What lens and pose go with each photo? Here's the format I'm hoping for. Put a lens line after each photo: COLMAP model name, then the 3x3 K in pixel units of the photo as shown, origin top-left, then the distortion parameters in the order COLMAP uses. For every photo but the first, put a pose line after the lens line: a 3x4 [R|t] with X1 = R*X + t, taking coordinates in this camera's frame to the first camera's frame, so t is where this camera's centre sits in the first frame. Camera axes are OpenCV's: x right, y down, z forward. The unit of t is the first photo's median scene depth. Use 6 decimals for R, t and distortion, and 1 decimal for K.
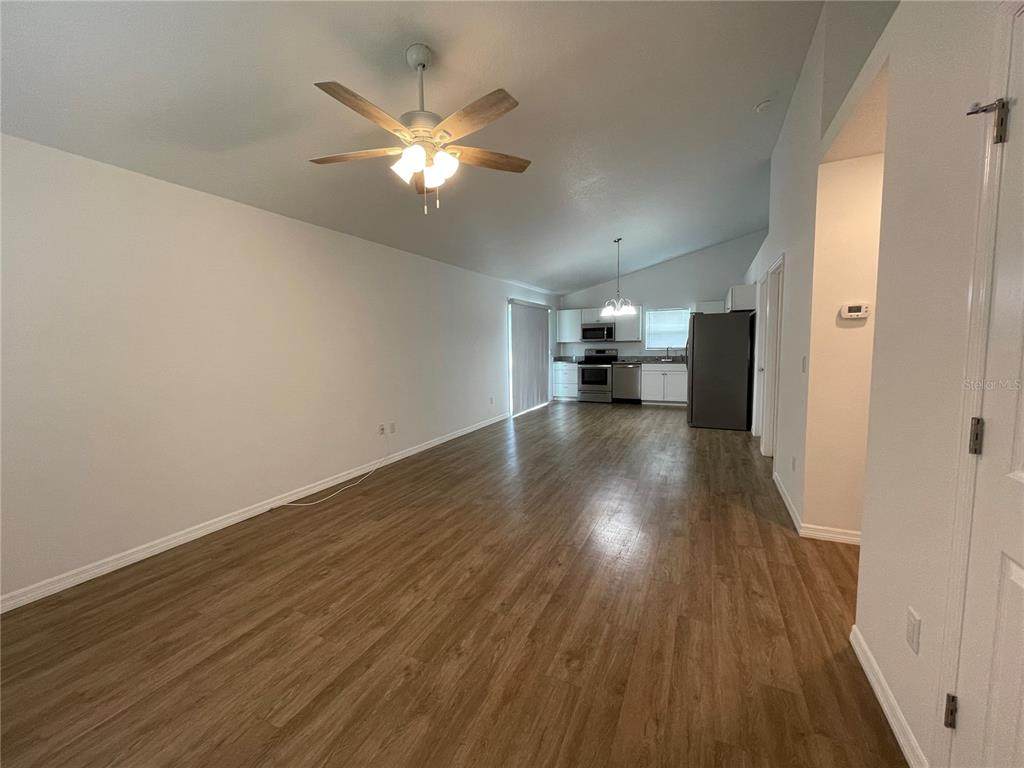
lens RADIAL K [[412.6, 0, 507.9], [0, 412.6, 380.1], [0, 0, 1]] dist [-0.000165, -0.000127]
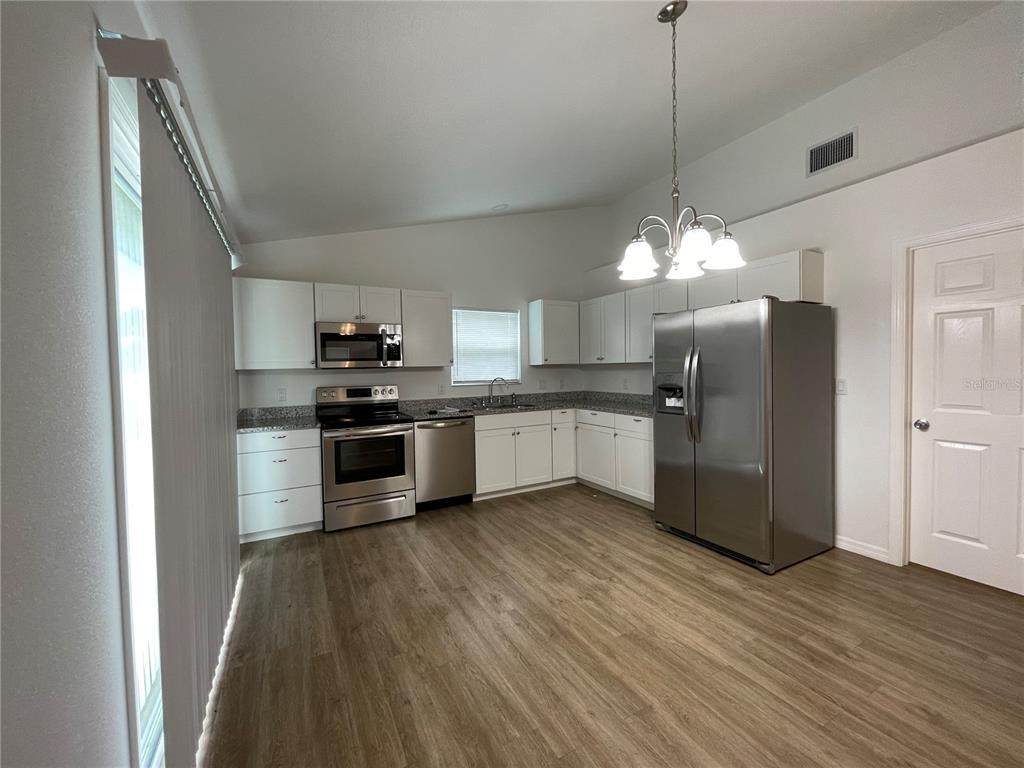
lens RADIAL K [[412.6, 0, 507.9], [0, 412.6, 380.1], [0, 0, 1]] dist [-0.000165, -0.000127]
pose [[0.582813, -0.016424, 0.812440, -0.027428], [0.074605, 0.996655, -0.033371, -0.060905], [-0.809174, 0.080062, 0.582089, 0.692531]]
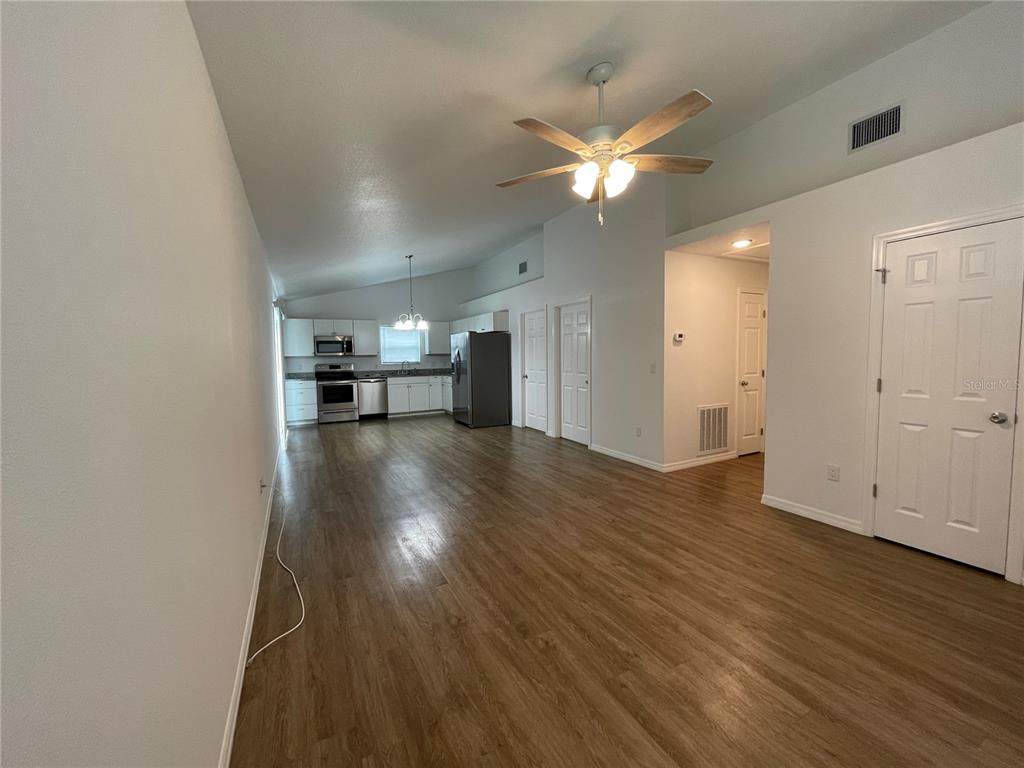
lens RADIAL K [[412.6, 0, 507.9], [0, 412.6, 380.1], [0, 0, 1]] dist [-0.000165, -0.000127]
pose [[0.599253, -0.040603, 0.799529, -0.304900], [0.072822, 0.997337, -0.003932, -0.008253], [-0.797241, 0.060580, 0.600614, 0.155562]]
